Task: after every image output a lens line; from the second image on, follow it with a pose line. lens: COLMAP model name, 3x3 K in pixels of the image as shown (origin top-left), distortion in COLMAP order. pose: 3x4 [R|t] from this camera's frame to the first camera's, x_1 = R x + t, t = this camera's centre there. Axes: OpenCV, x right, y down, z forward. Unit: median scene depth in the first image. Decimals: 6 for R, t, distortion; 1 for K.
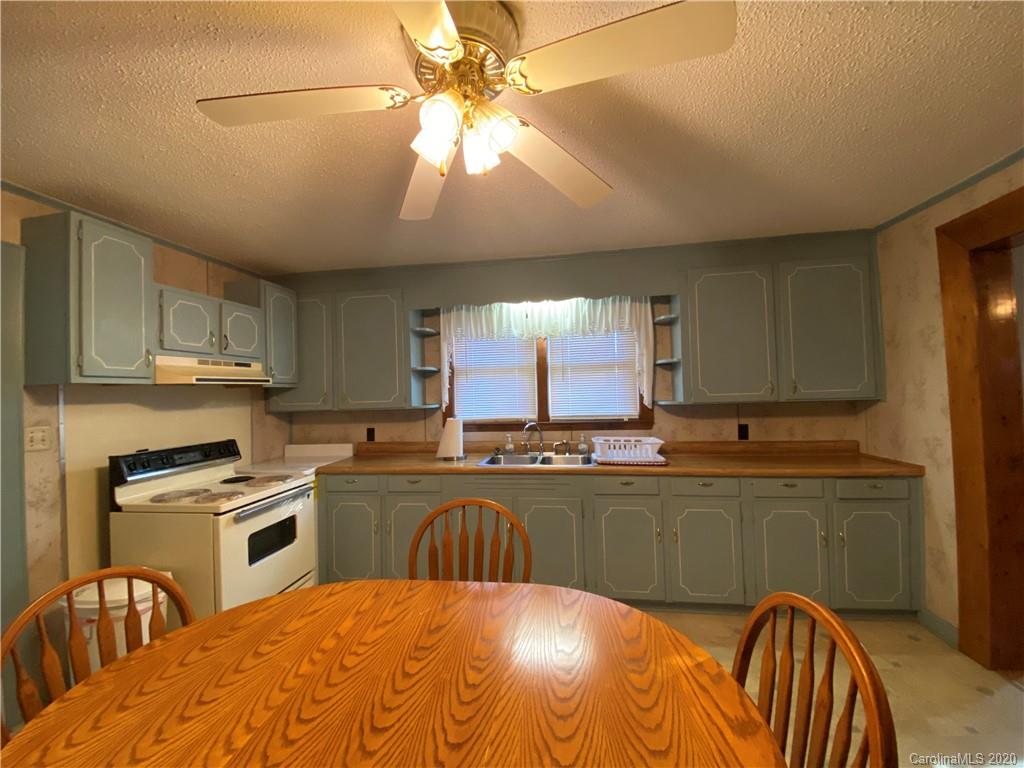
lens RADIAL K [[415.1, 0, 513.6], [0, 415.1, 383.6], [0, 0, 1]] dist [-0.001635, -0.000276]
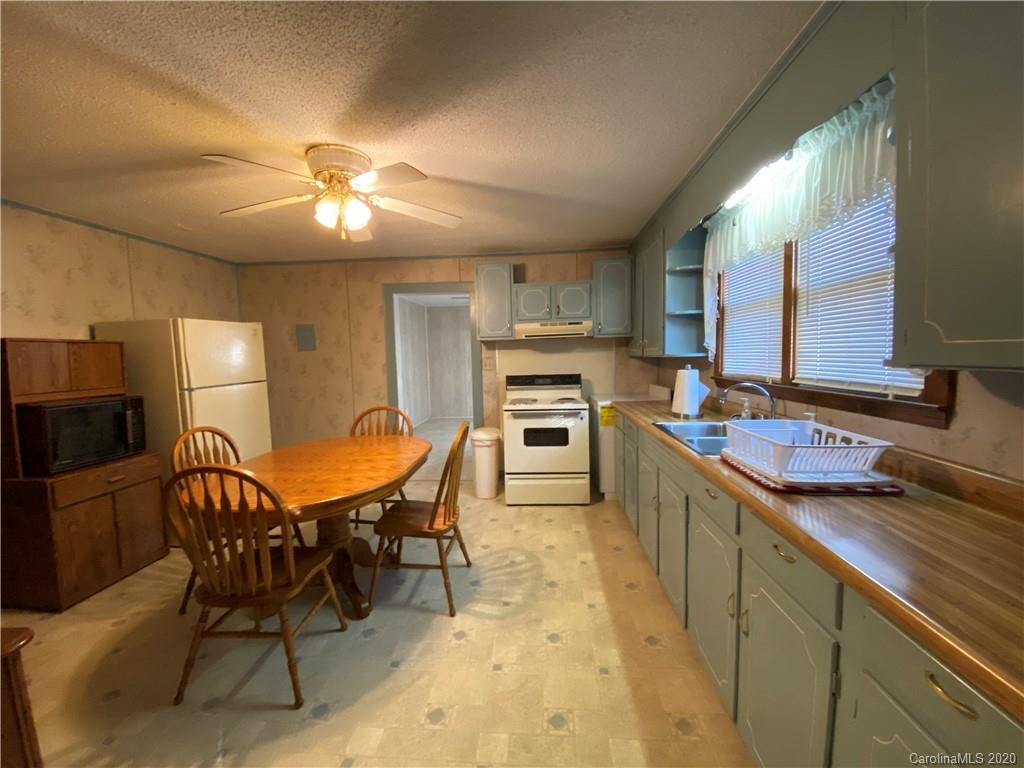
lens RADIAL K [[415.1, 0, 514.8], [0, 415.1, 388.3], [0, 0, 1]] dist [-0.001635, -0.000276]
pose [[0.055794, 0.104814, -0.992925, 0.848808], [0.048766, 0.993002, 0.107563, 0.015428], [0.997251, -0.054422, 0.050292, 0.730041]]
